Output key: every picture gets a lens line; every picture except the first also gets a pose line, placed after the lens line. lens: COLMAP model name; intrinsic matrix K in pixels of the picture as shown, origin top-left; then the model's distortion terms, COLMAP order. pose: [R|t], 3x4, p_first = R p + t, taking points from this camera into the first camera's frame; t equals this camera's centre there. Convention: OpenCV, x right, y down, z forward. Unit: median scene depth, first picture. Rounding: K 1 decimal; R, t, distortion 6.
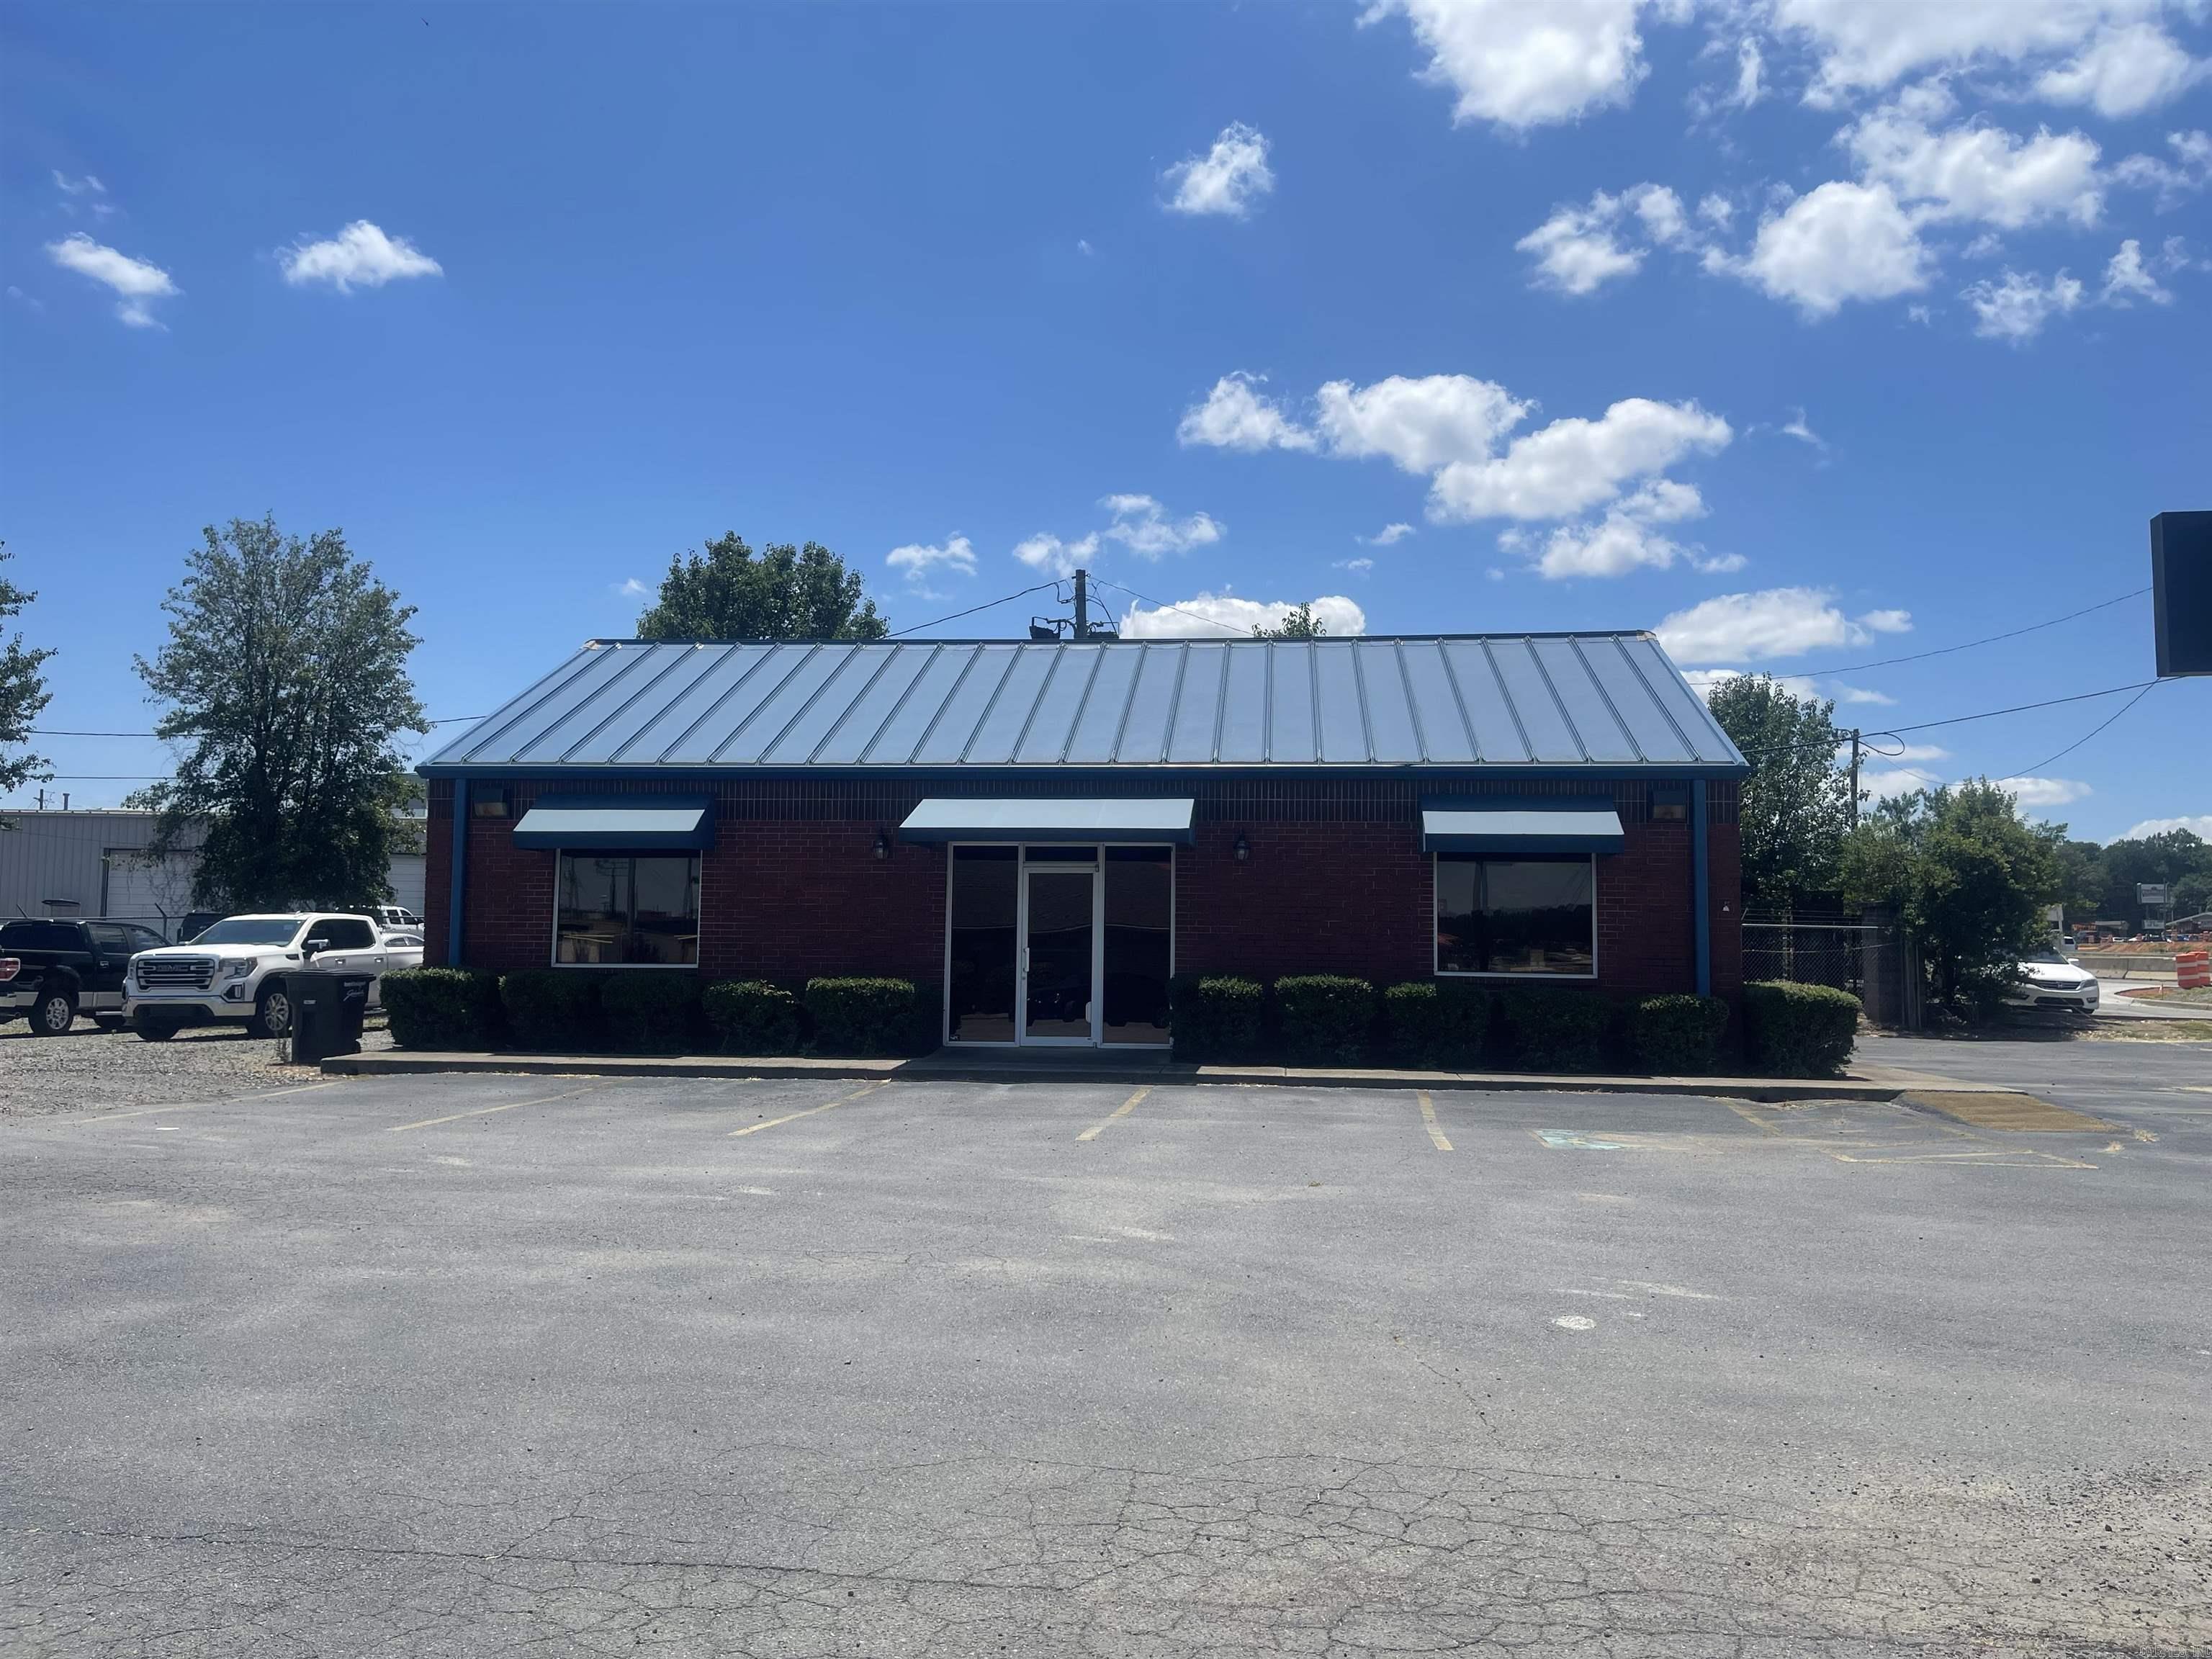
lens RADIAL K [[1670.2, 0, 1095.4], [0, 1670.2, 844.2], [0, 0, 1]] dist [0.058311, -0.064601]
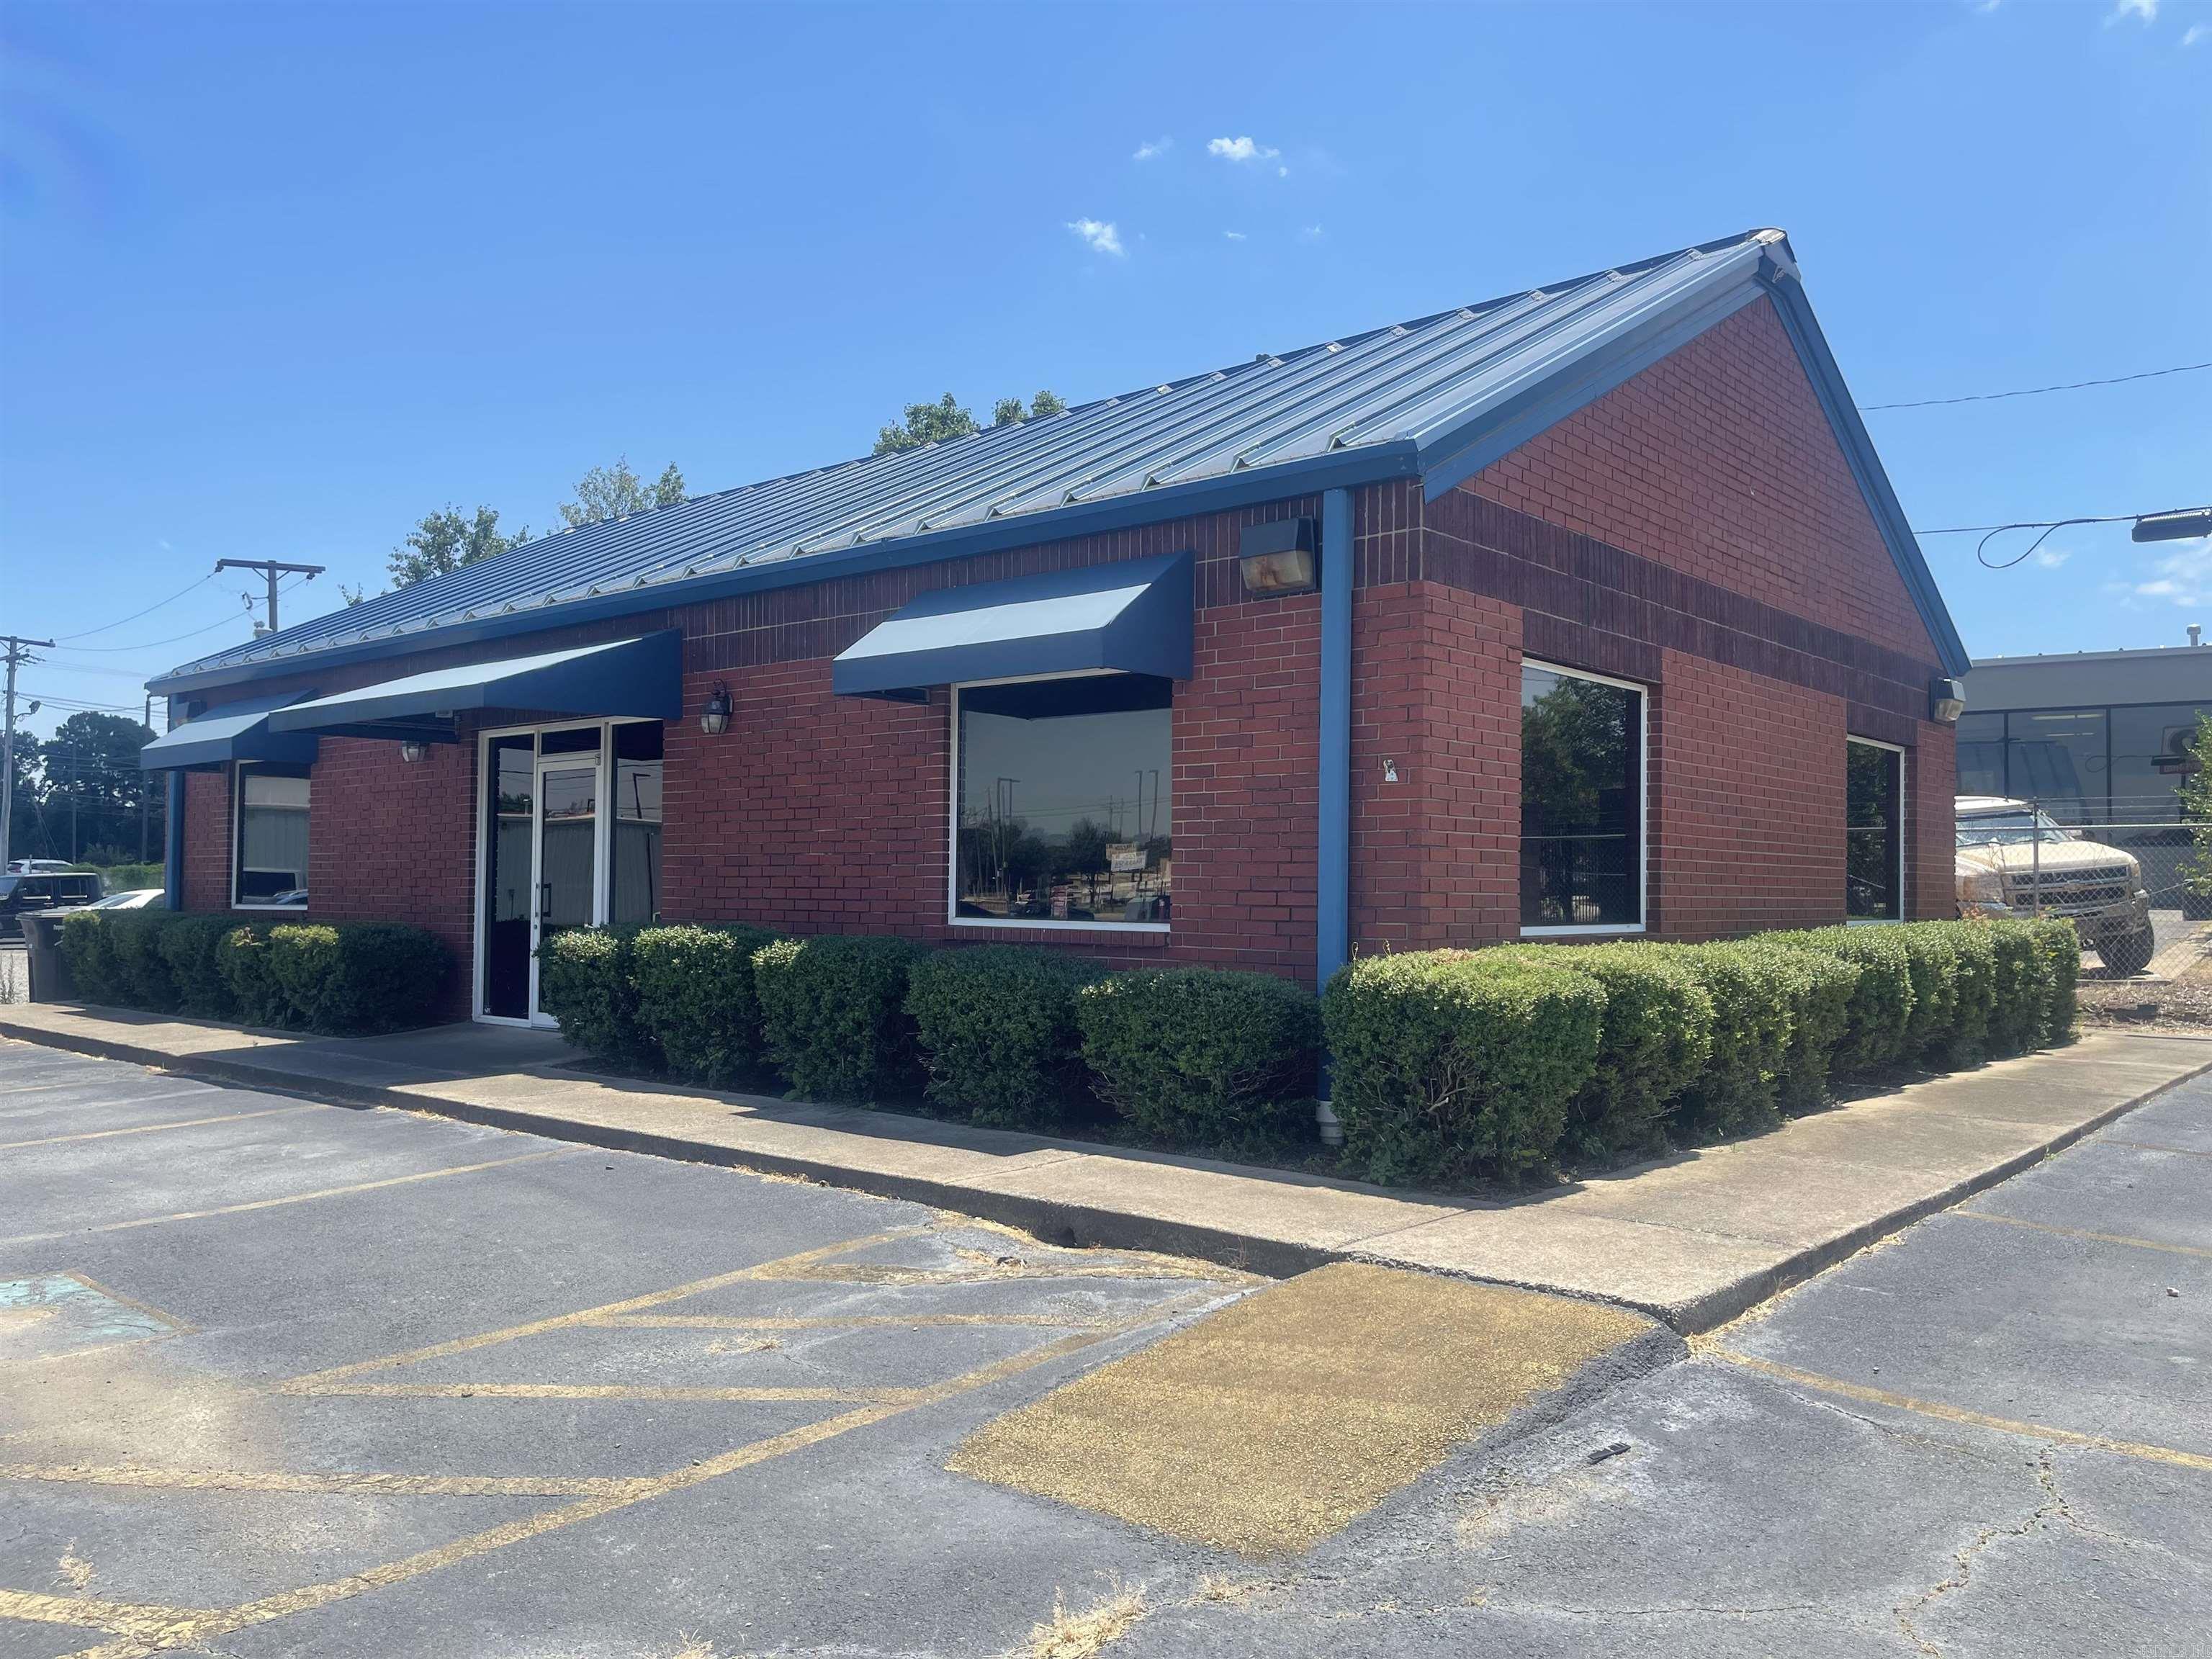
lens RADIAL K [[1670.2, 0, 1095.4], [0, 1670.2, 844.2], [0, 0, 1]] dist [0.058311, -0.064601]
pose [[0.836253, -0.022759, -0.547871, 0.549884], [0.042539, 0.998820, 0.023438, 0.042552], [0.546691, -0.042906, 0.836235, 0.587264]]
